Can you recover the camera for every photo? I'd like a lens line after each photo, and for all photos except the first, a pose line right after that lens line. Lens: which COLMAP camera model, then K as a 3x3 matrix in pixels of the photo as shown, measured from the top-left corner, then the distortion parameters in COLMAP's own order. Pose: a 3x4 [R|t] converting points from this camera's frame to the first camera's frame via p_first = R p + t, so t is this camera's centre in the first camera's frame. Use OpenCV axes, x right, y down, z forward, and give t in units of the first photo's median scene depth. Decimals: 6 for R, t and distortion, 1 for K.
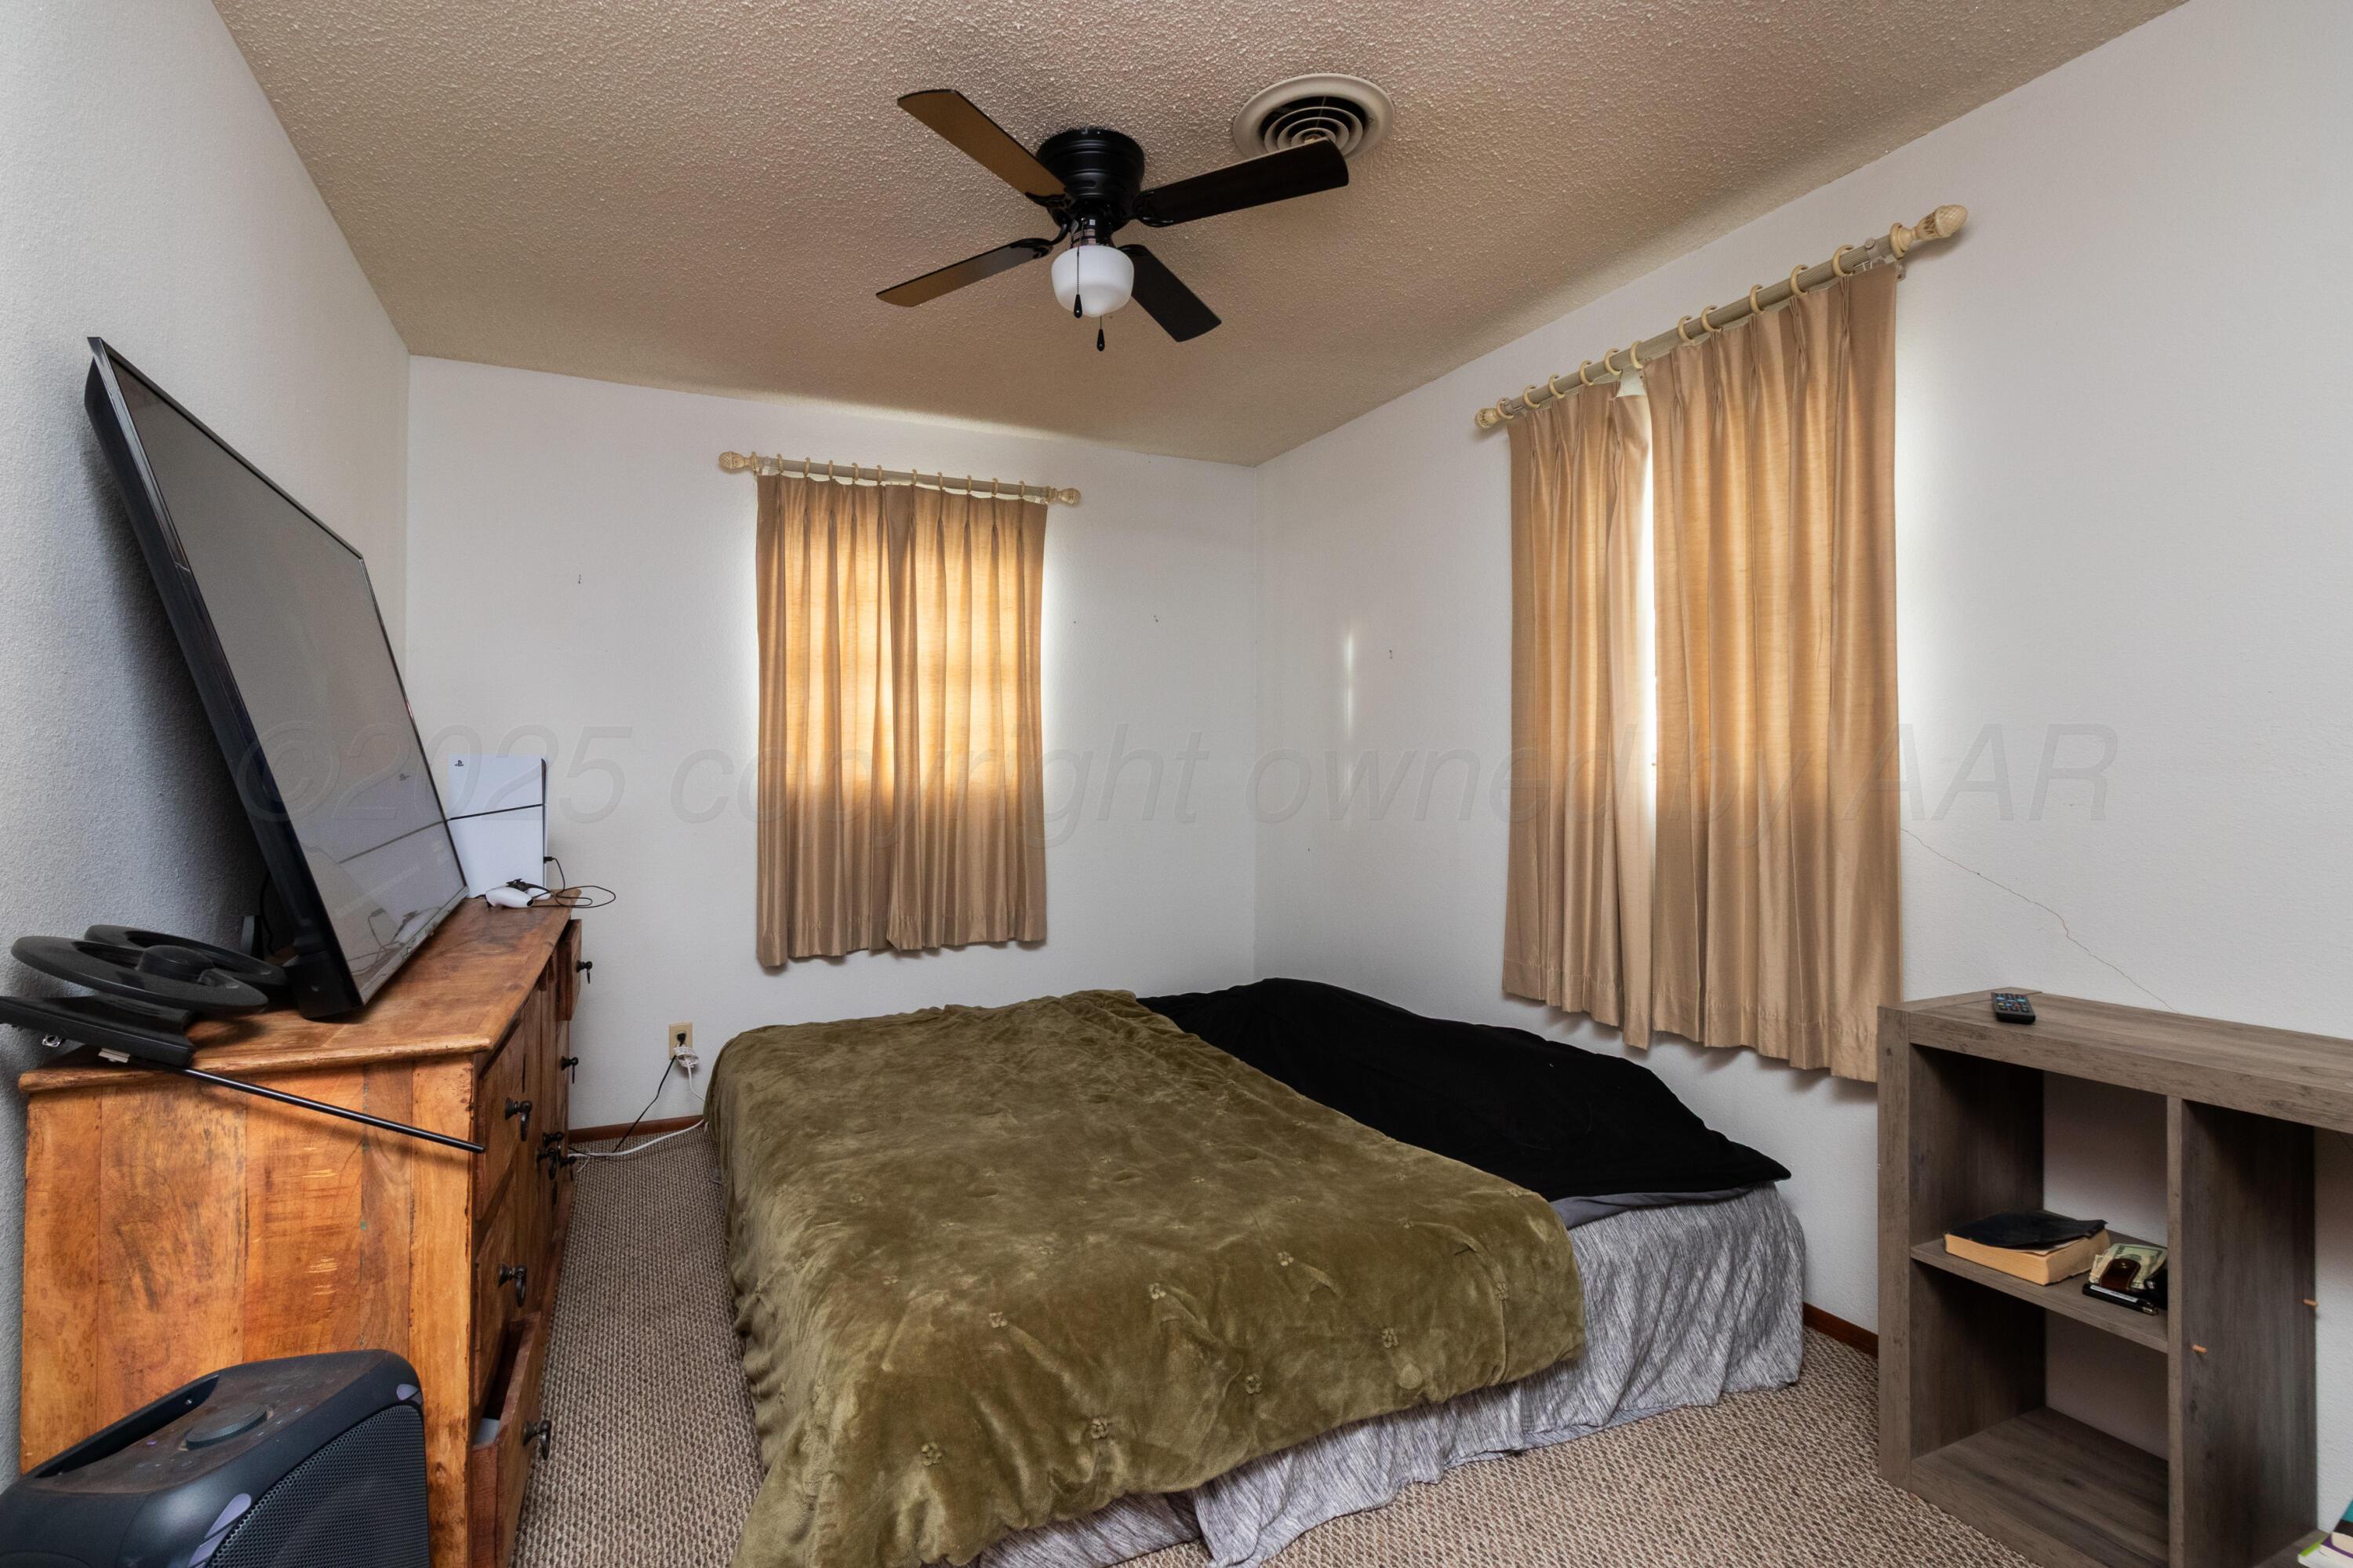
lens RADIAL K [[1121.2, 0, 1176.5], [0, 1121.2, 784.0], [0, 0, 1]] dist [0.000352, 0.000094]
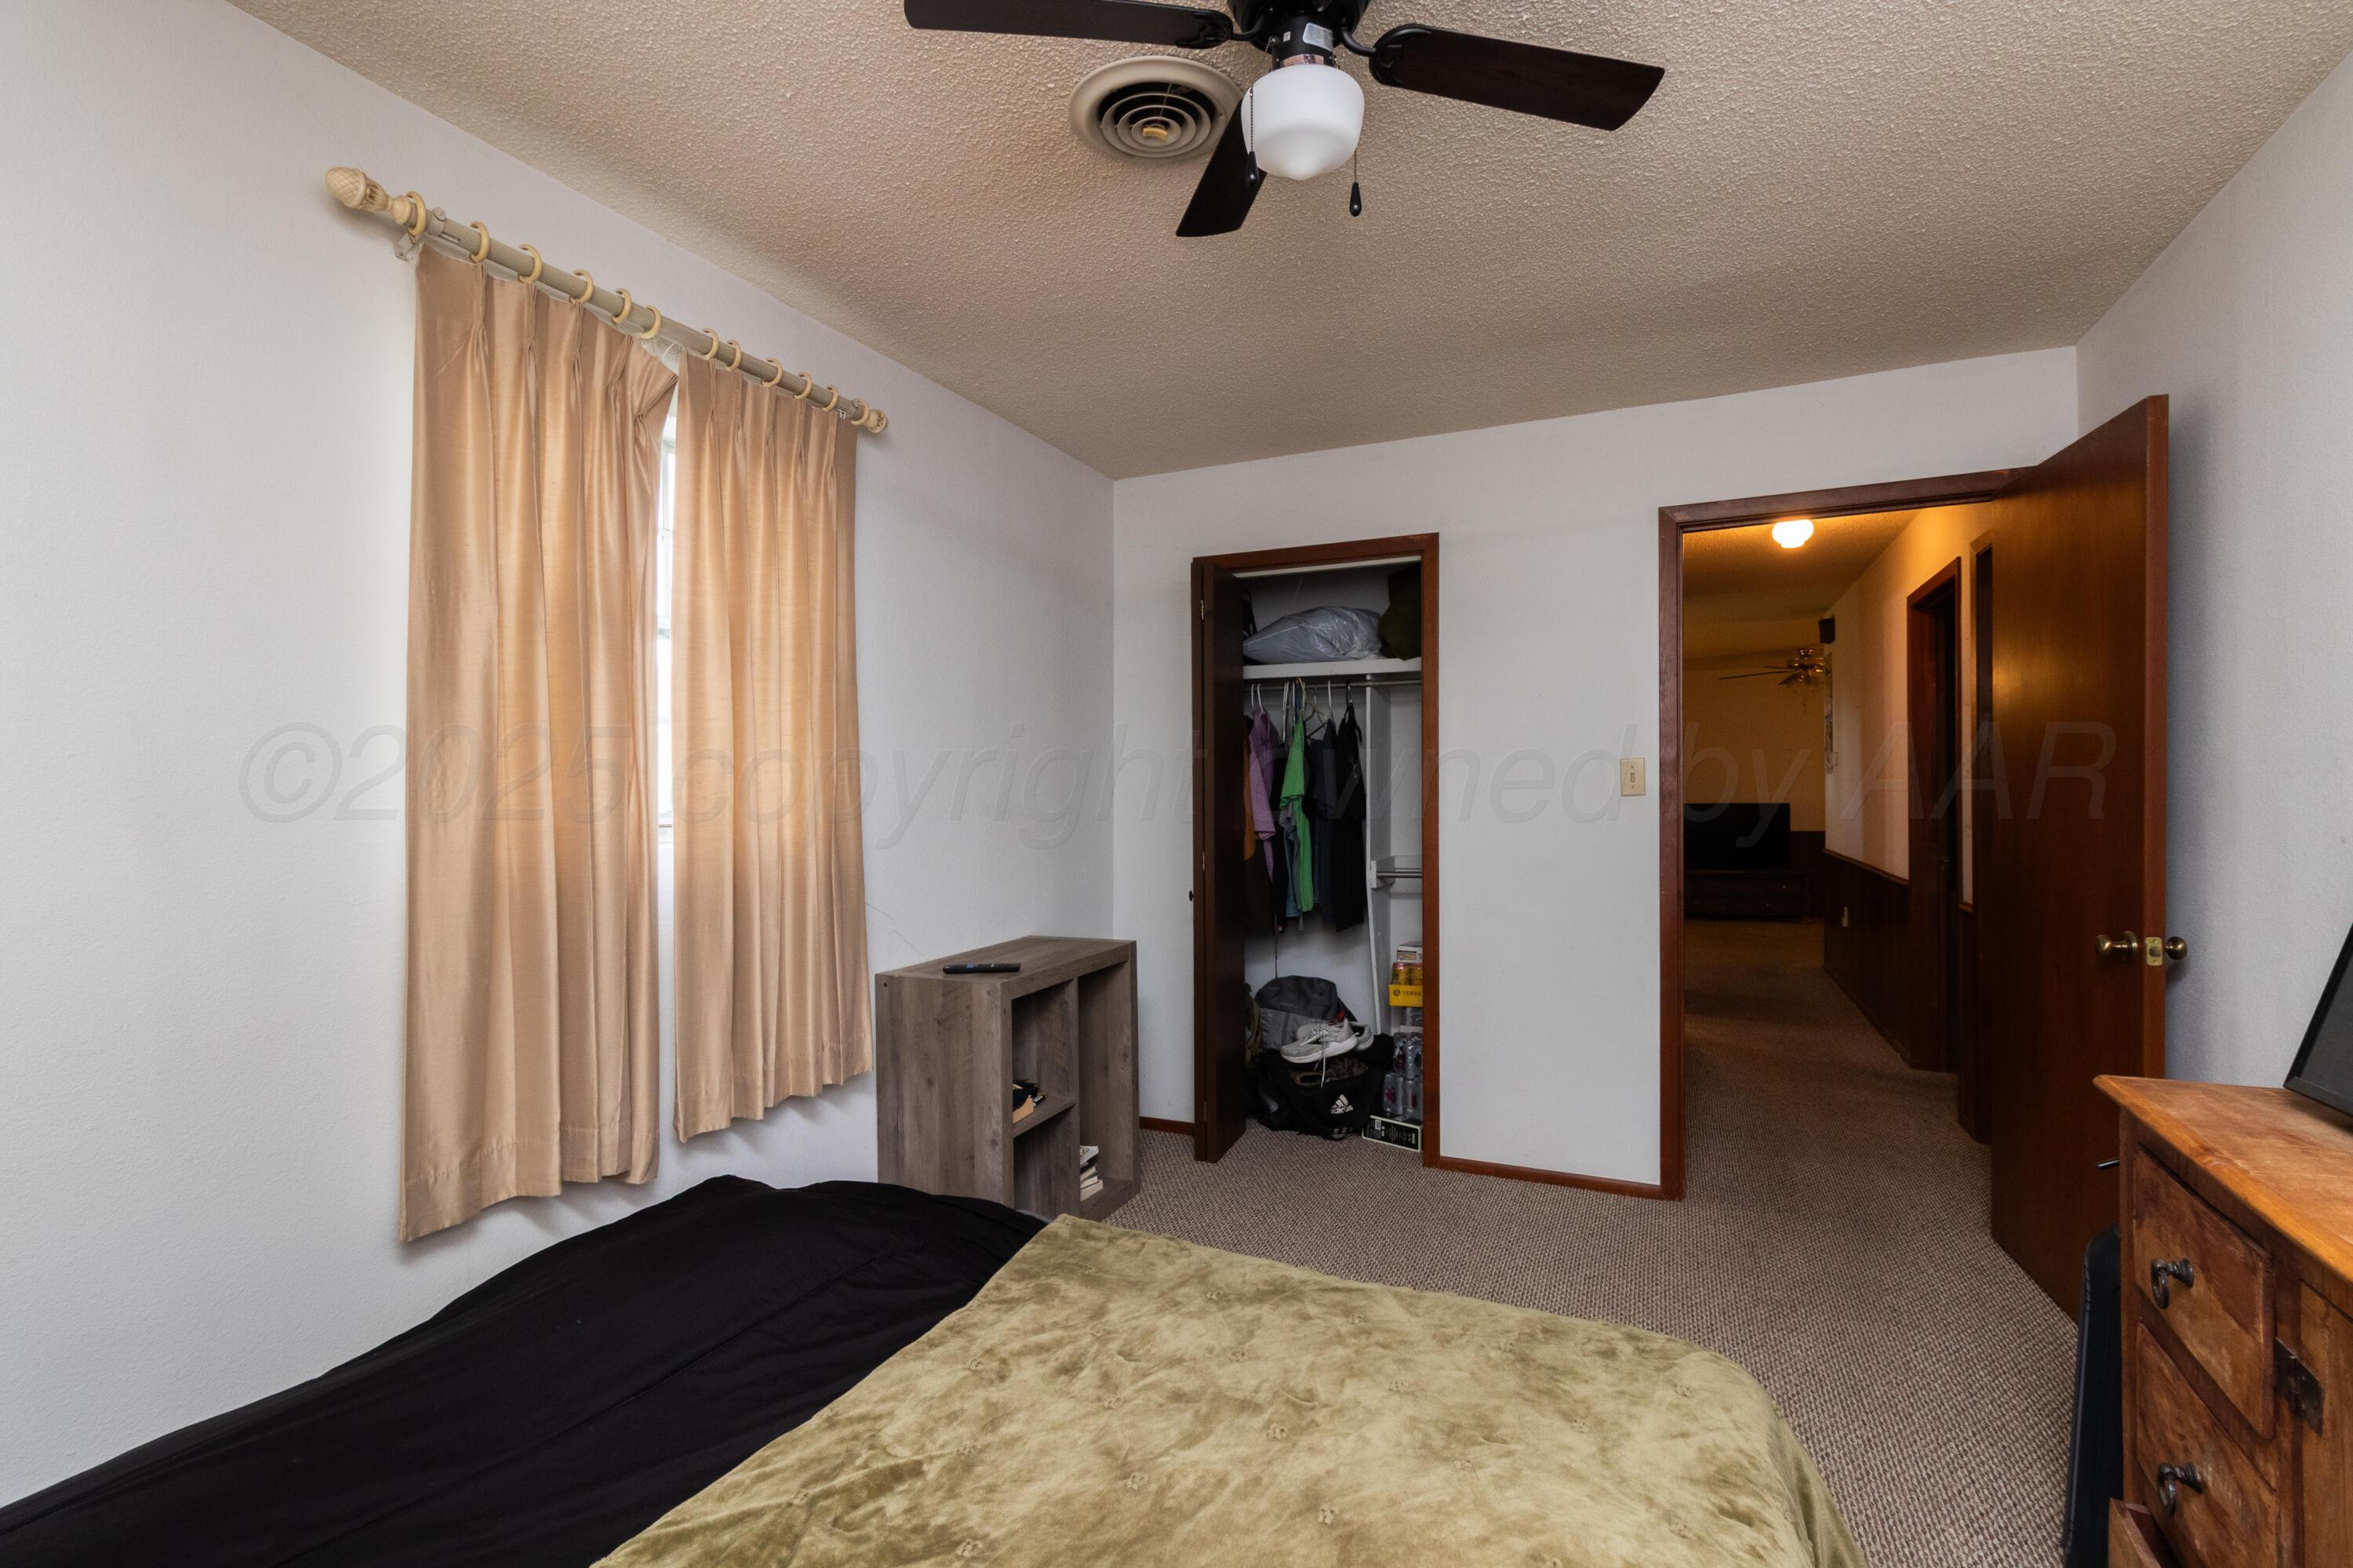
lens RADIAL K [[1121.2, 0, 1176.5], [0, 1121.2, 784.0], [0, 0, 1]] dist [0.000352, 0.000094]
pose [[-0.651646, 0.004104, 0.758512, -0.460290], [0.009517, 0.999951, 0.002766, -0.049149], [-0.758463, 0.009021, -0.651653, 1.270864]]
